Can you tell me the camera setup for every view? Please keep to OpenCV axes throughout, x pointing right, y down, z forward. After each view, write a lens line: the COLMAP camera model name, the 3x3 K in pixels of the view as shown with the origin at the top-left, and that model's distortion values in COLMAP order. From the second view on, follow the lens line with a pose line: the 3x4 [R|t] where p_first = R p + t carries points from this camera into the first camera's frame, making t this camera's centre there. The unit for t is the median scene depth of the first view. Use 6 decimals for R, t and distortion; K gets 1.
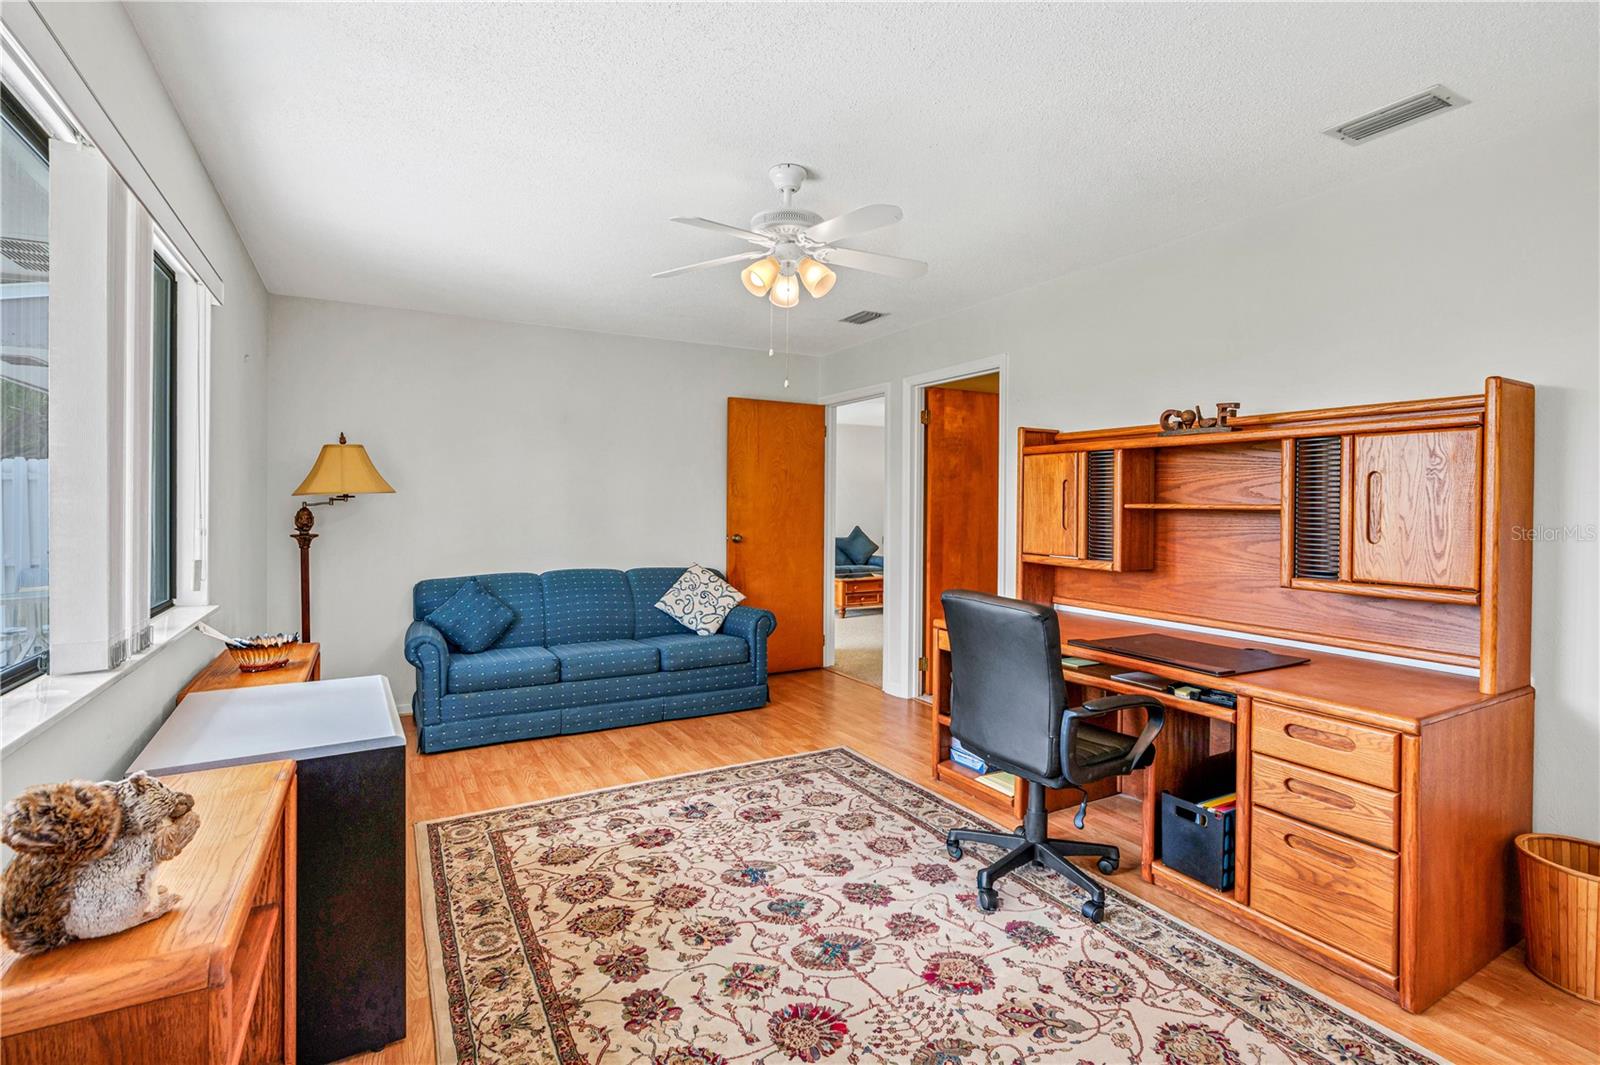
lens RADIAL K [[753.5, 0, 830.1], [0, 753.5, 502.6], [0, 0, 1]] dist [-0.002127, -0.000154]
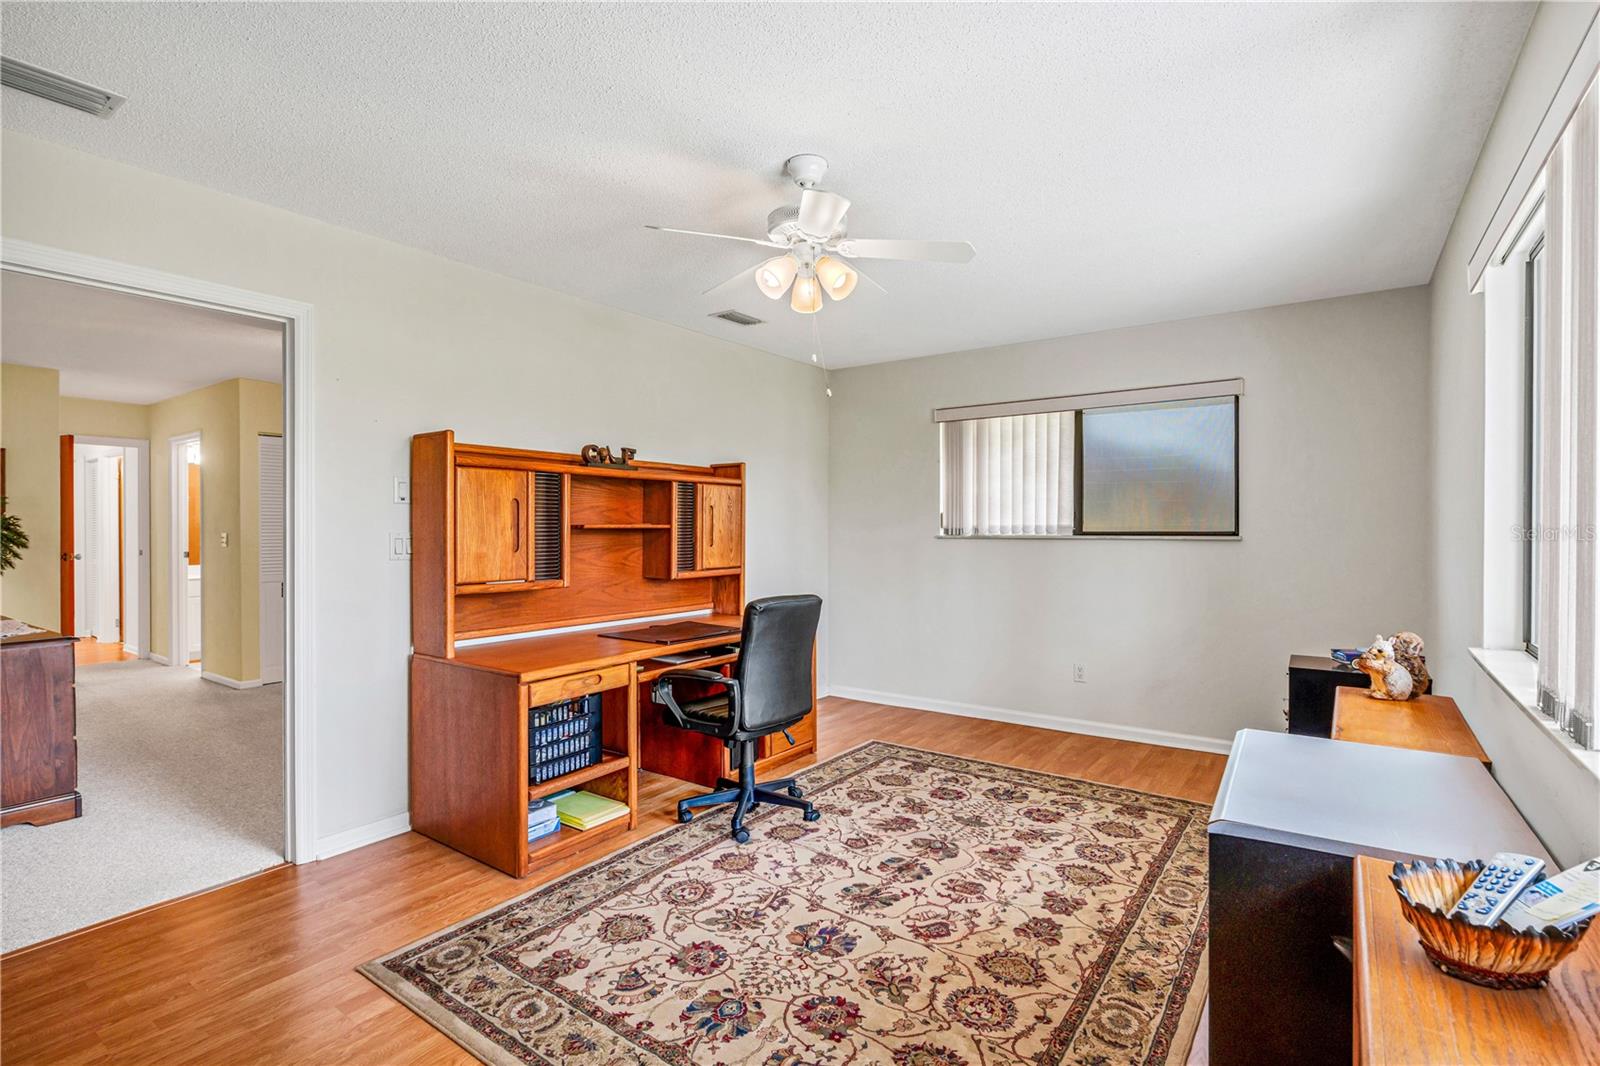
lens RADIAL K [[749.2, 0, 800.0], [0, 749.2, 533.0], [0, 0, 1]] dist [-0.002710, 0.000547]
pose [[-0.390438, -0.012147, 0.920549, -0.984174], [-0.005589, 0.999926, 0.010824, 0.001121], [-0.920612, -0.000919, -0.390477, 1.501274]]
